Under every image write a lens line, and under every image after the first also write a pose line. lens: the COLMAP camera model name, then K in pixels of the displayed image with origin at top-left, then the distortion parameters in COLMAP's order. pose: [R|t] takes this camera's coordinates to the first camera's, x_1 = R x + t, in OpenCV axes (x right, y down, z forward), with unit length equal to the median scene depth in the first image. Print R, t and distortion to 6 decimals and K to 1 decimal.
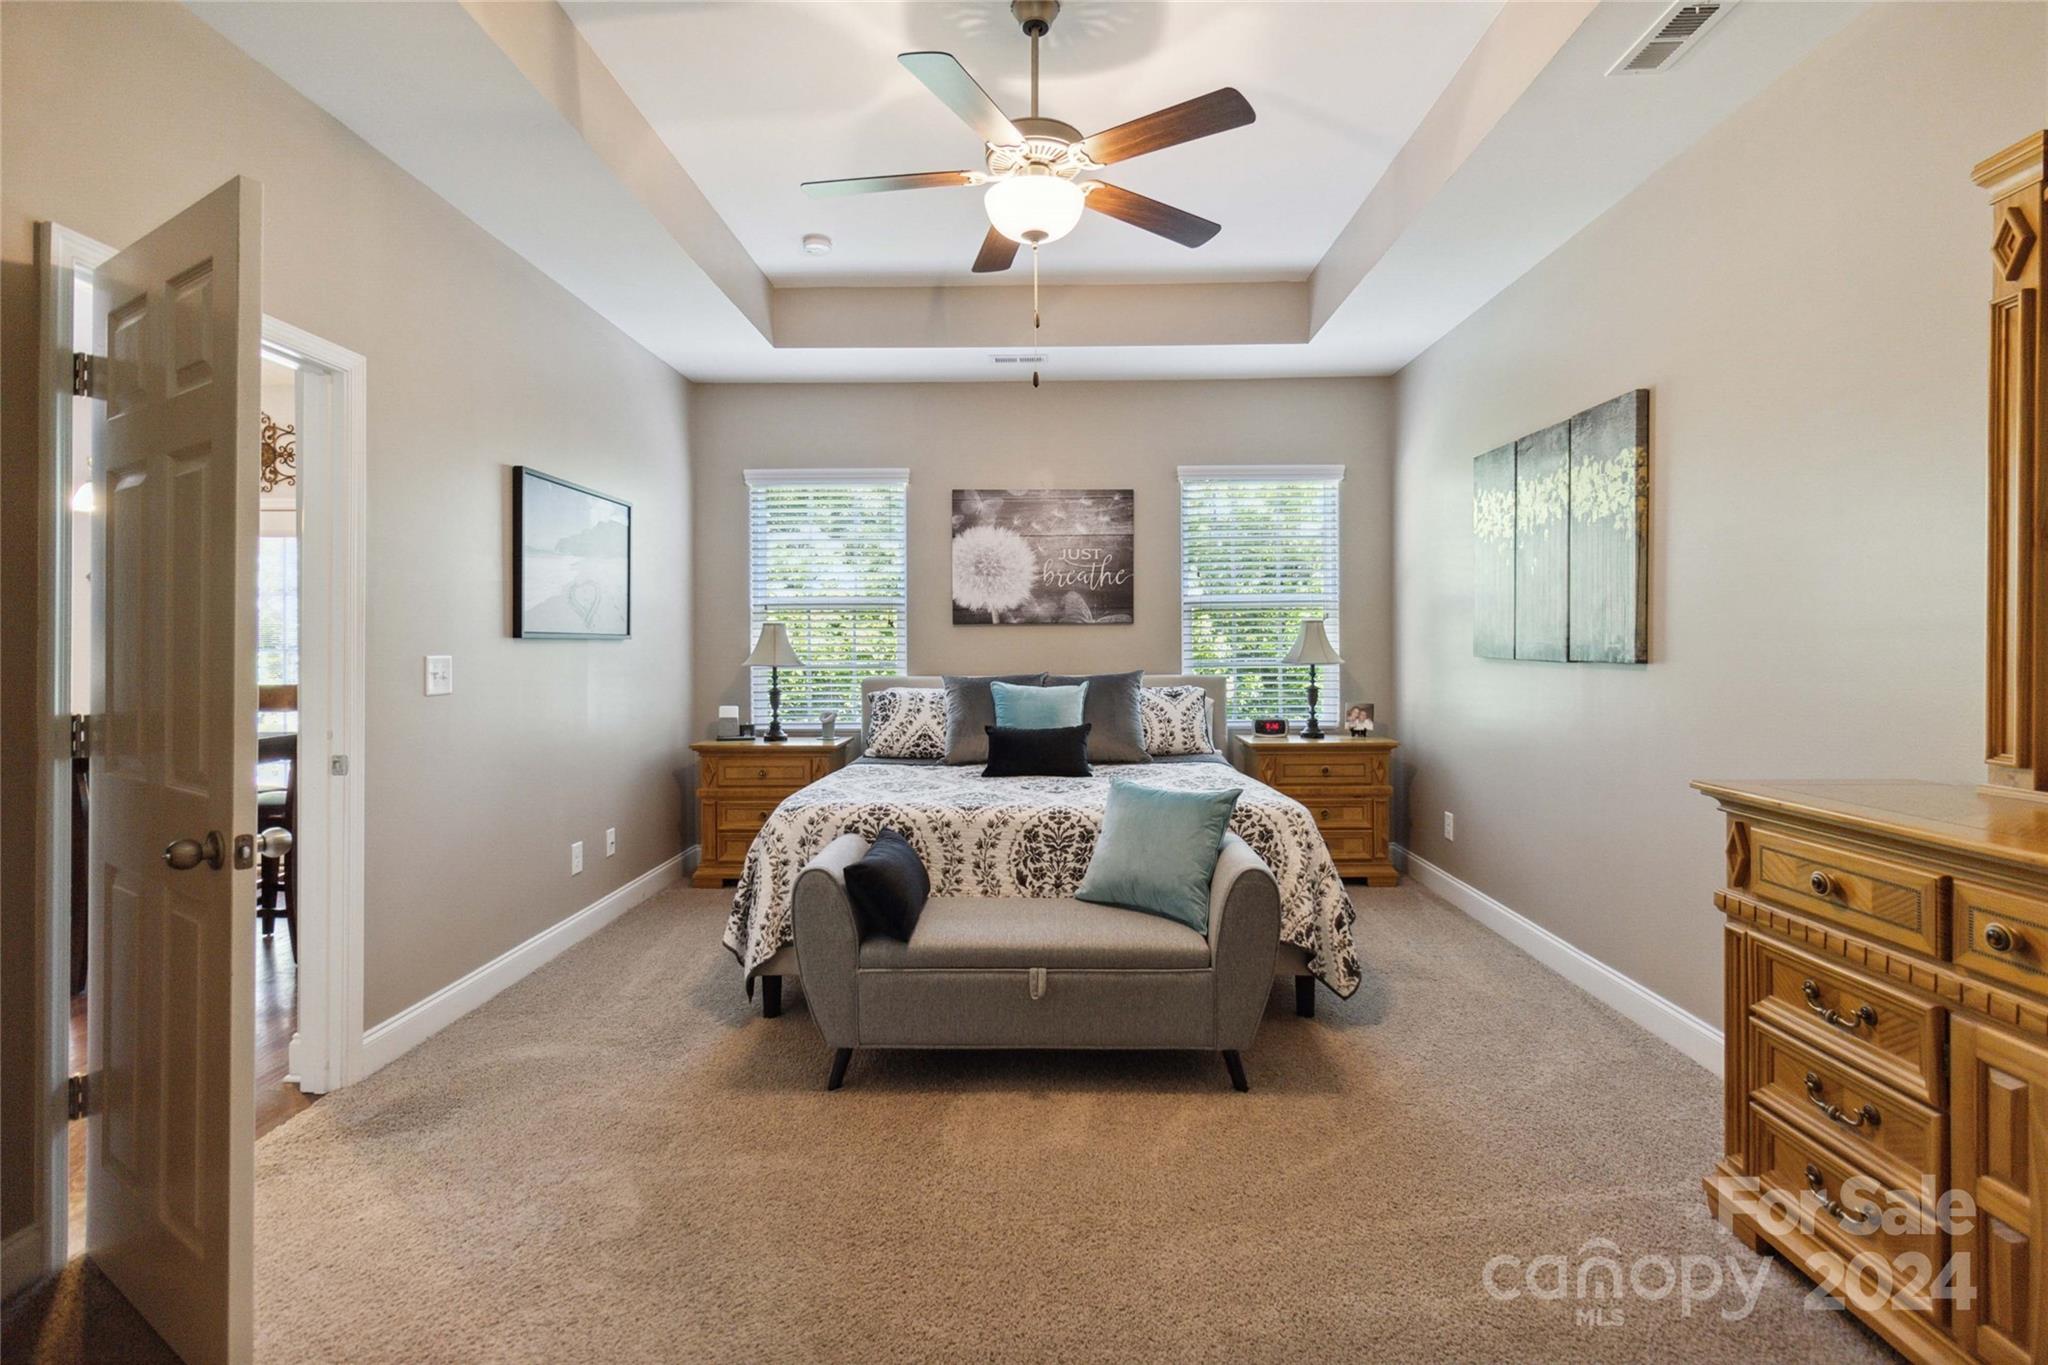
lens RADIAL K [[961.1, 0, 1042.5], [0, 961.1, 661.7], [0, 0, 1]] dist [0.004751, 0.000453]
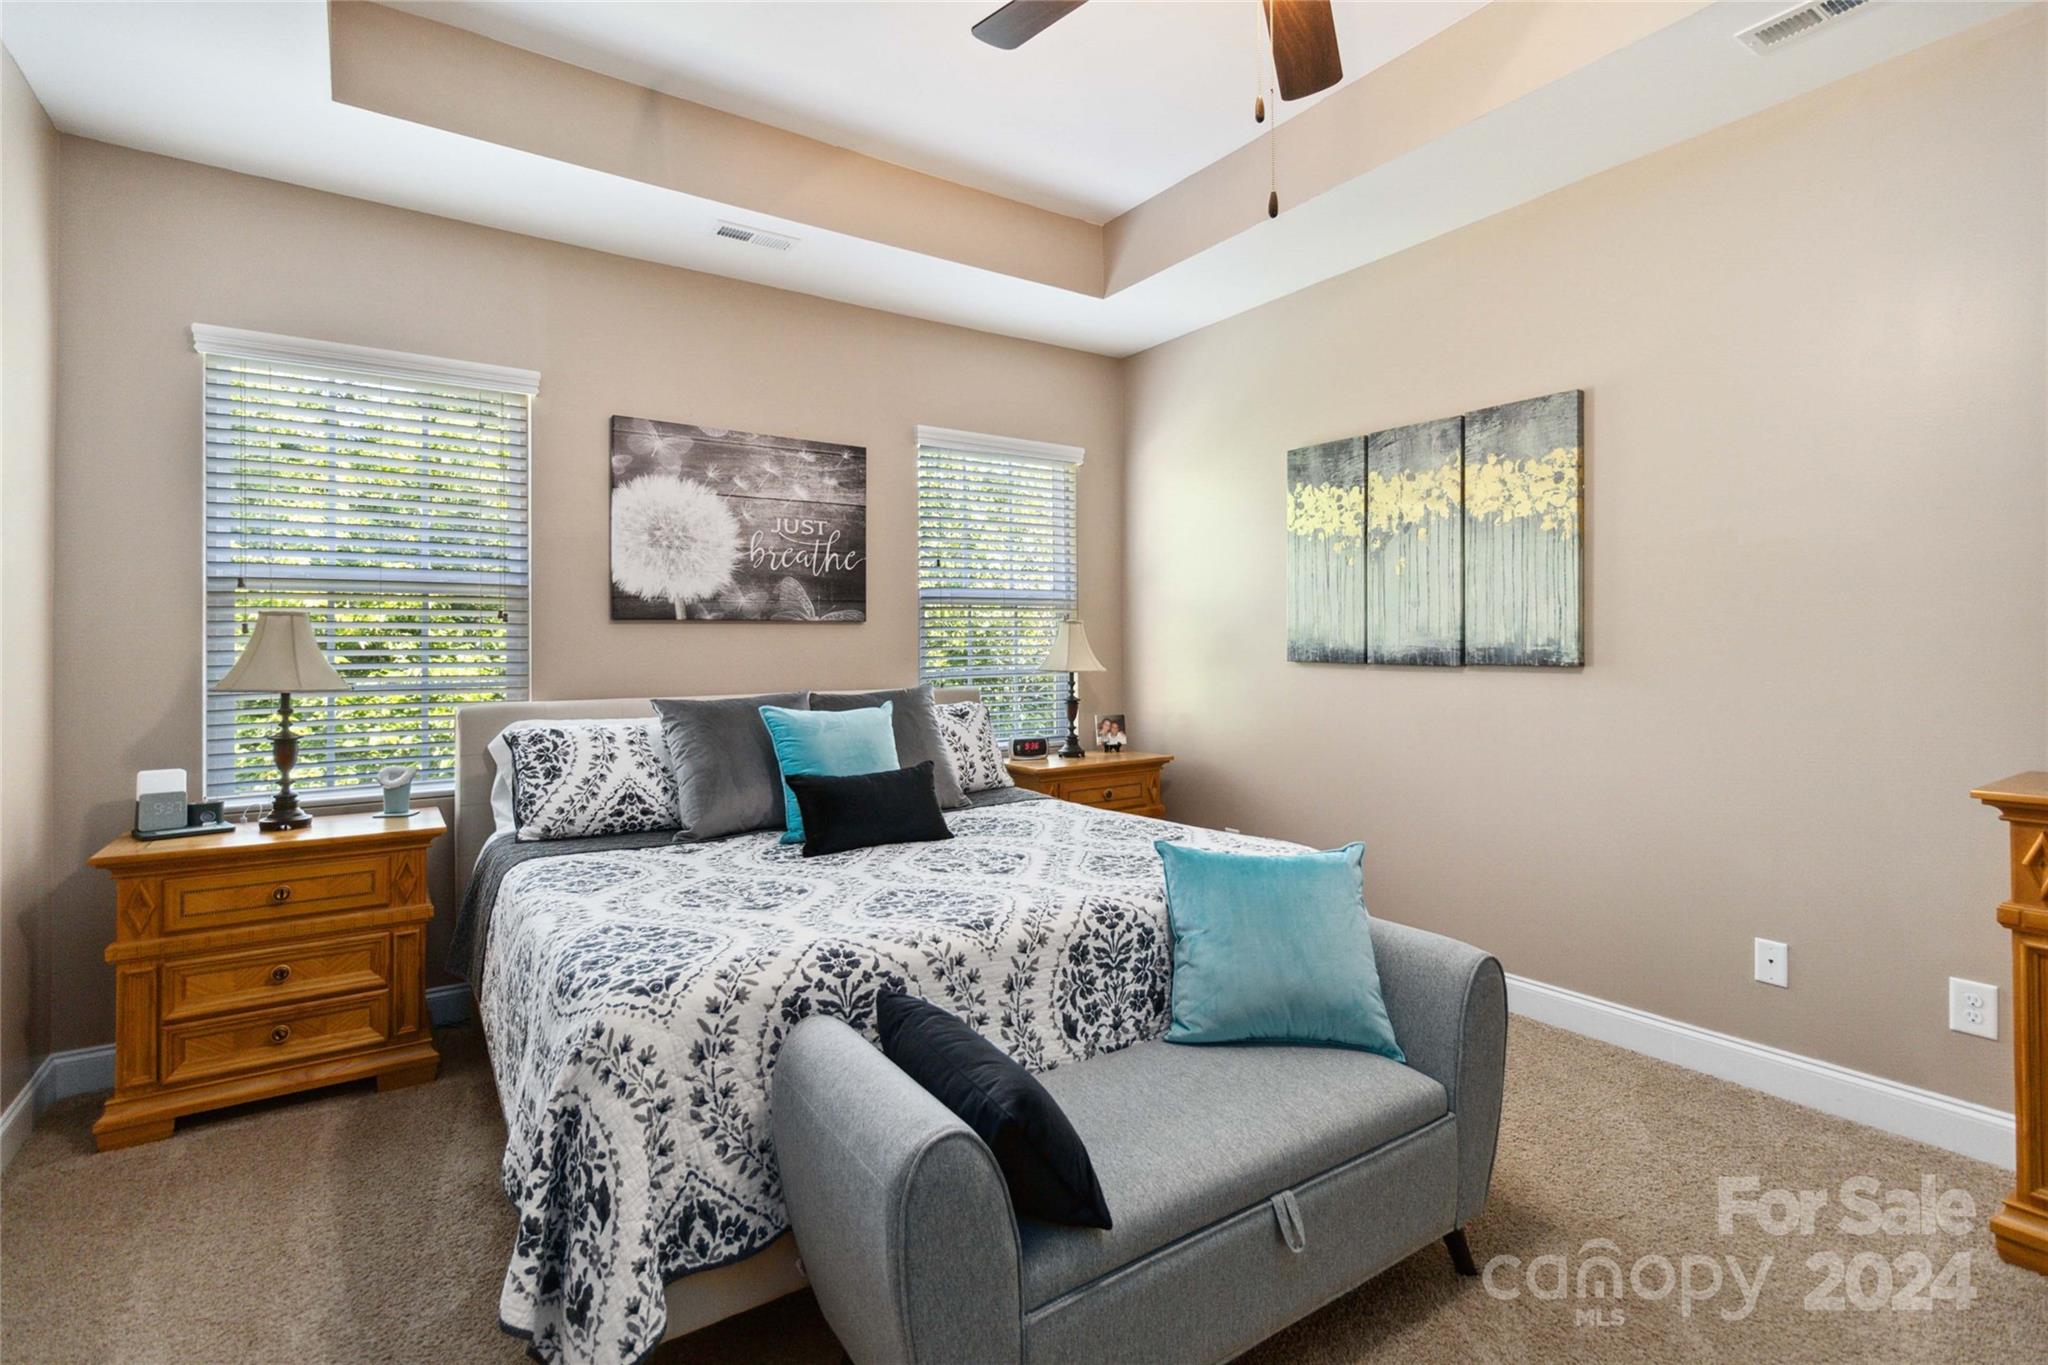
lens RADIAL K [[955.4, 0, 1027.5], [0, 955.4, 644.2], [0, 0, 1]] dist [-0.002079, 0.000278]
pose [[0.816255, 0.001104, 0.577690, -0.268972], [0.014032, 0.999665, -0.021738, -0.004563], [-0.577521, 0.025850, 0.815966, 0.344947]]
